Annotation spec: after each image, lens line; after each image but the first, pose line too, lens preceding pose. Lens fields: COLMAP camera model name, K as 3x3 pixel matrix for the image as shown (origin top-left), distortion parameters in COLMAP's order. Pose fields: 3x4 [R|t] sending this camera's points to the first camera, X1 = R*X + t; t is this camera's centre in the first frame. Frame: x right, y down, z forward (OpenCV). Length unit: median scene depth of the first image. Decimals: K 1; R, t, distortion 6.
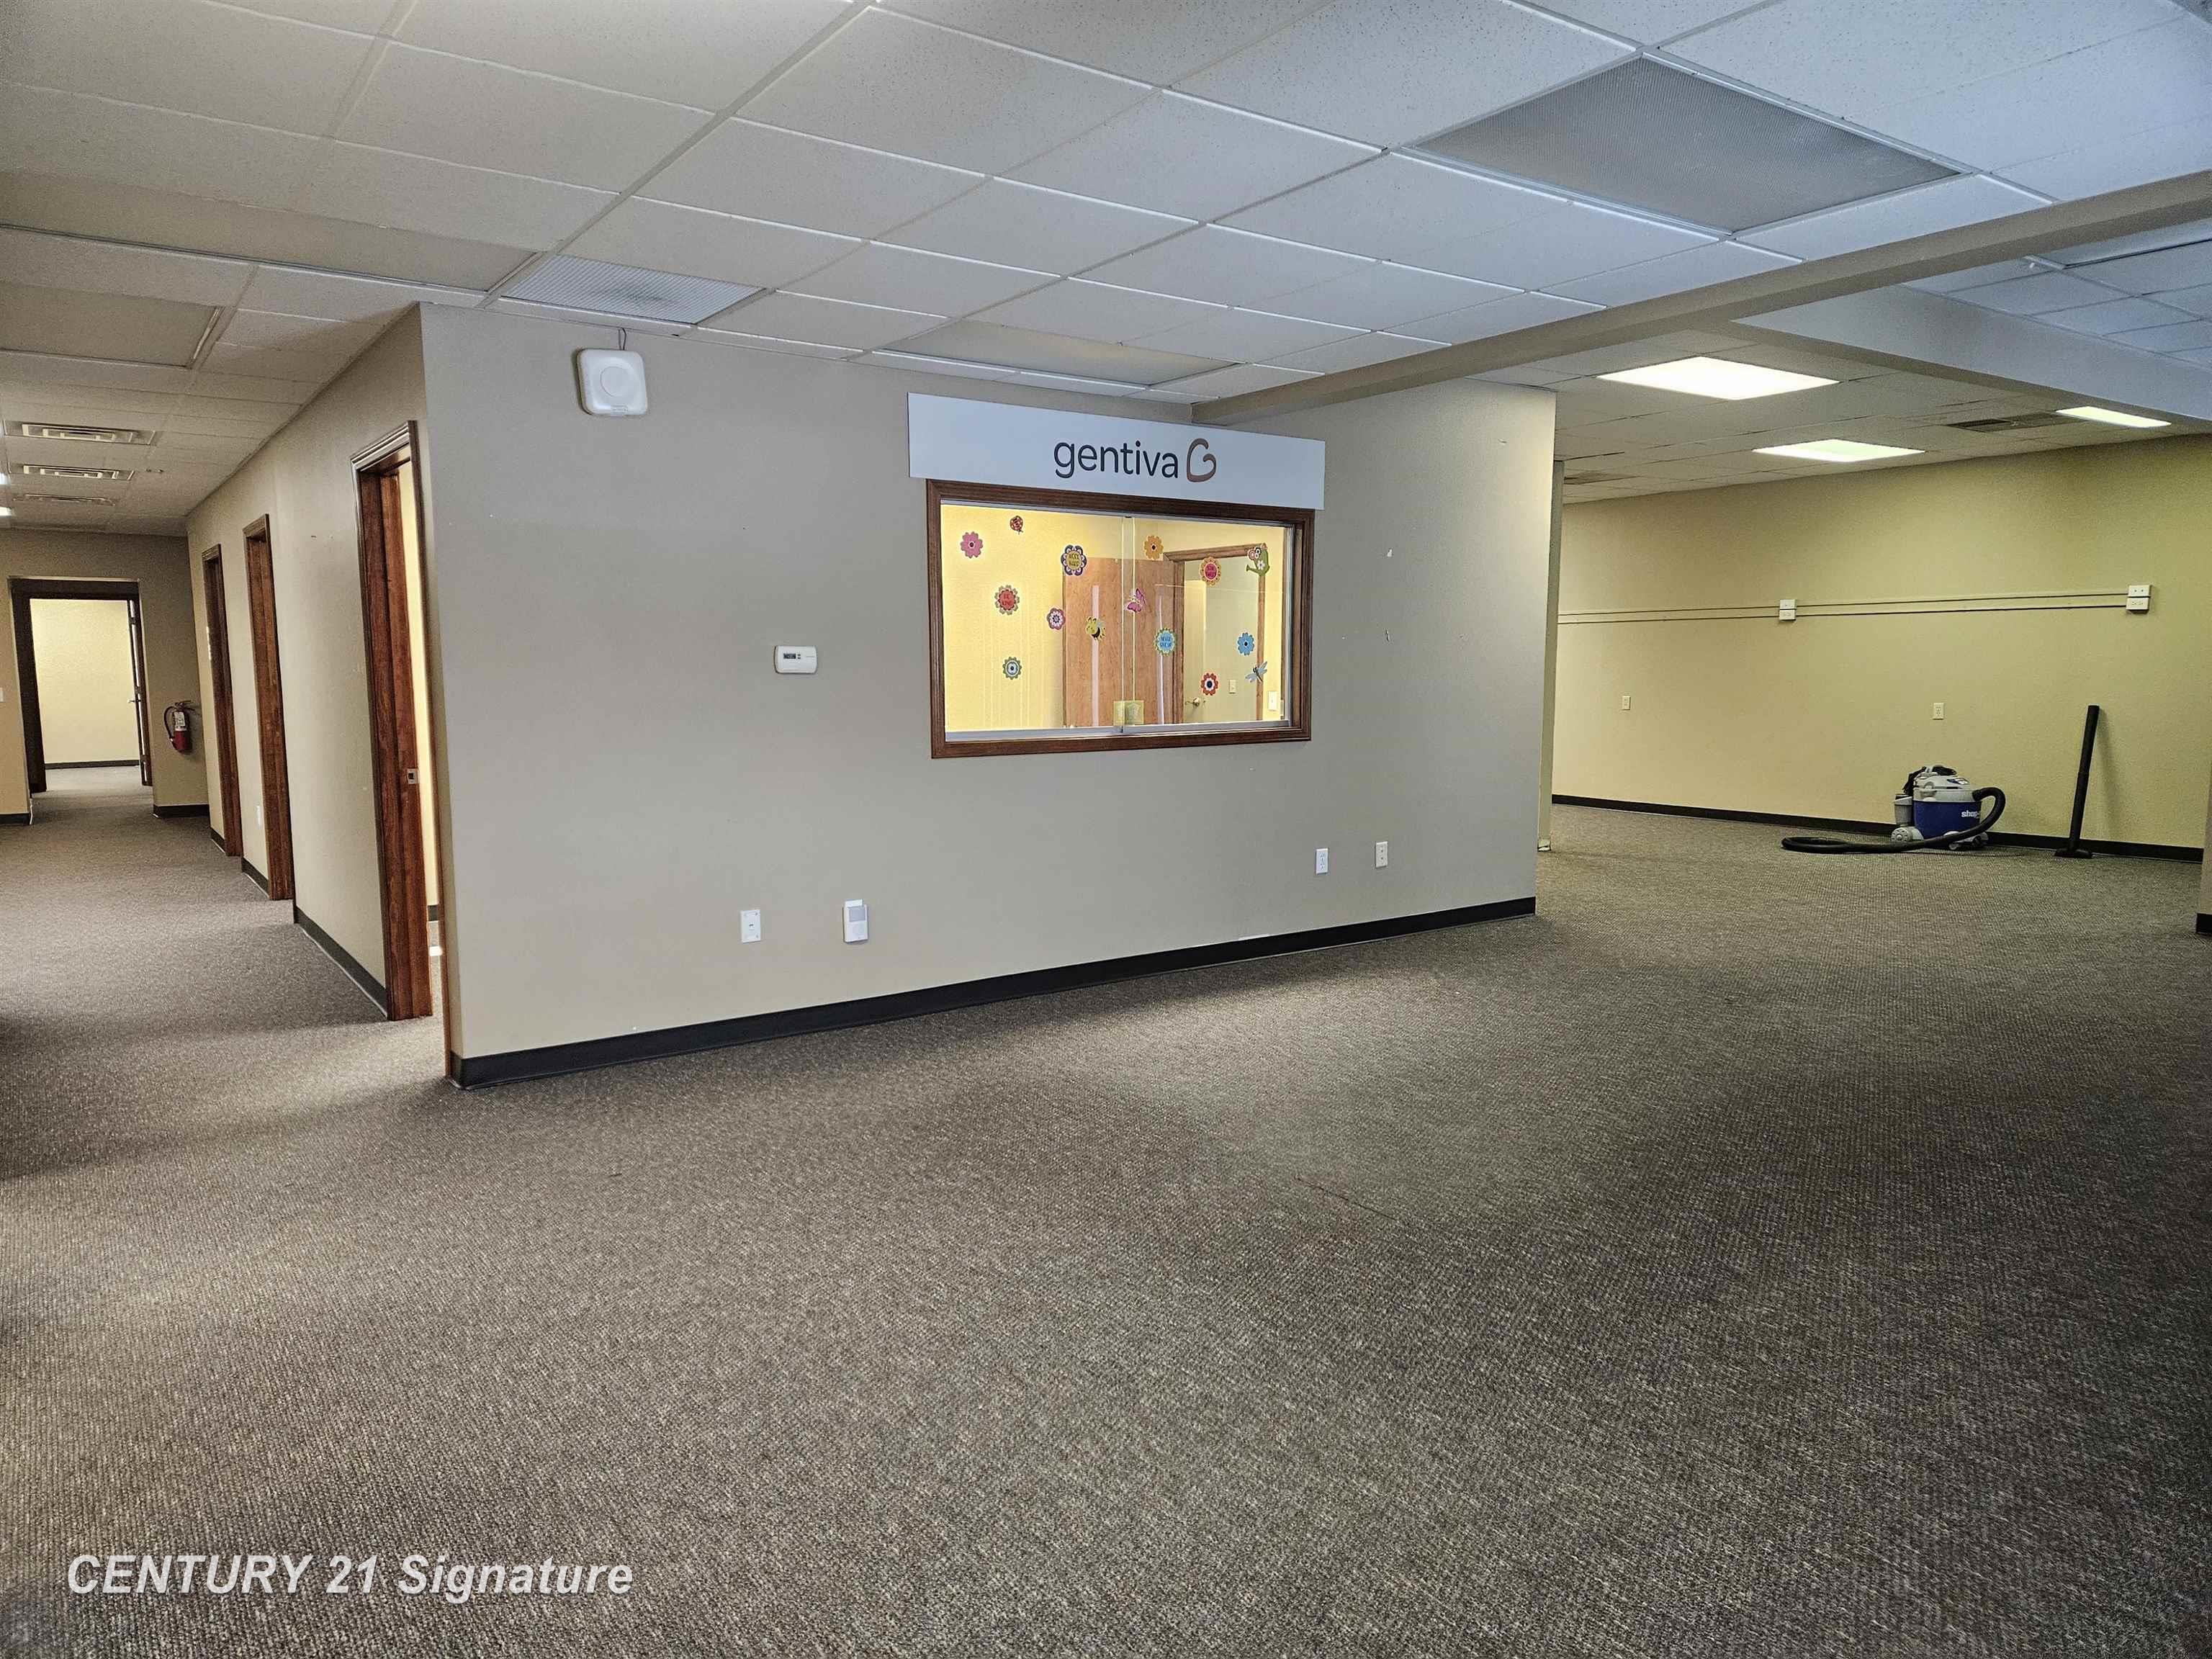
lens RADIAL K [[1495.5, 0, 1106.0], [0, 1495.5, 829.5], [0, 0, 1]] dist [0.002106, -0.000667]
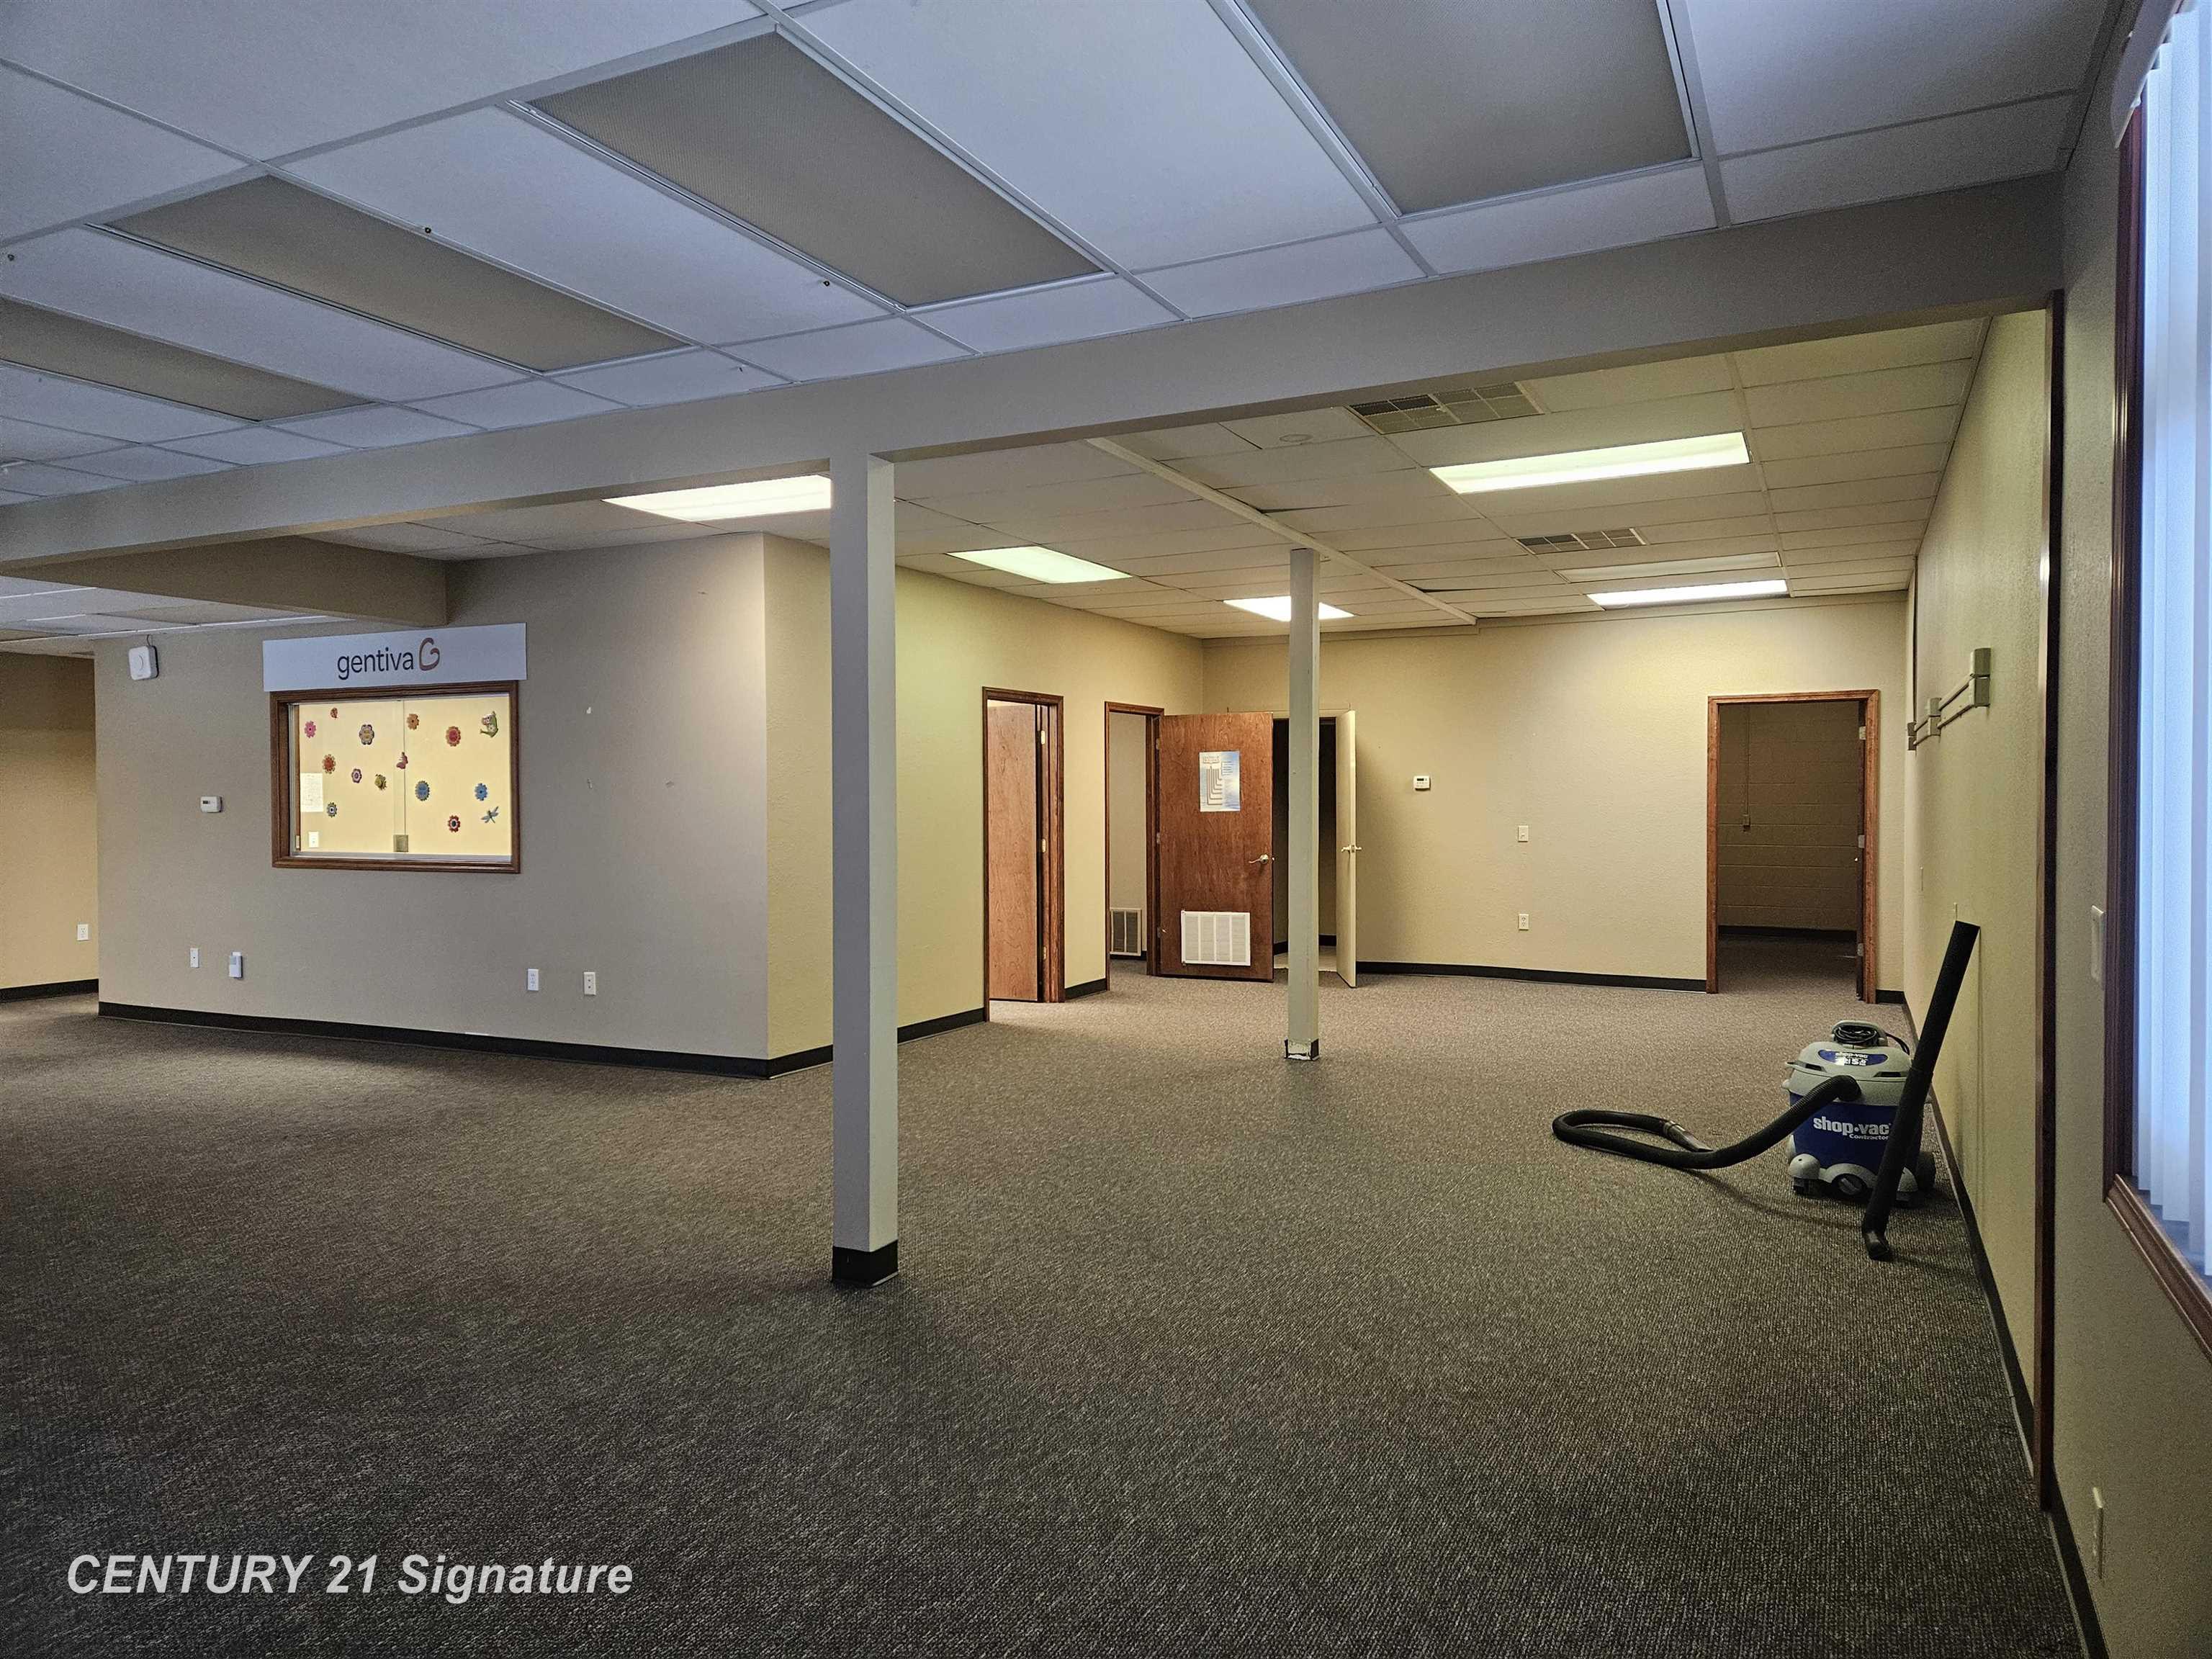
lens RADIAL K [[1465.1, 0, 1106.0], [0, 1465.1, 829.5], [0, 0, 1]] dist [0.000221, -0.000372]
pose [[0.472699, 0.025087, -0.880867, 1.501425], [-0.098865, 0.994794, -0.024722, -0.122312], [0.875660, 0.098773, 0.472719, 0.941487]]
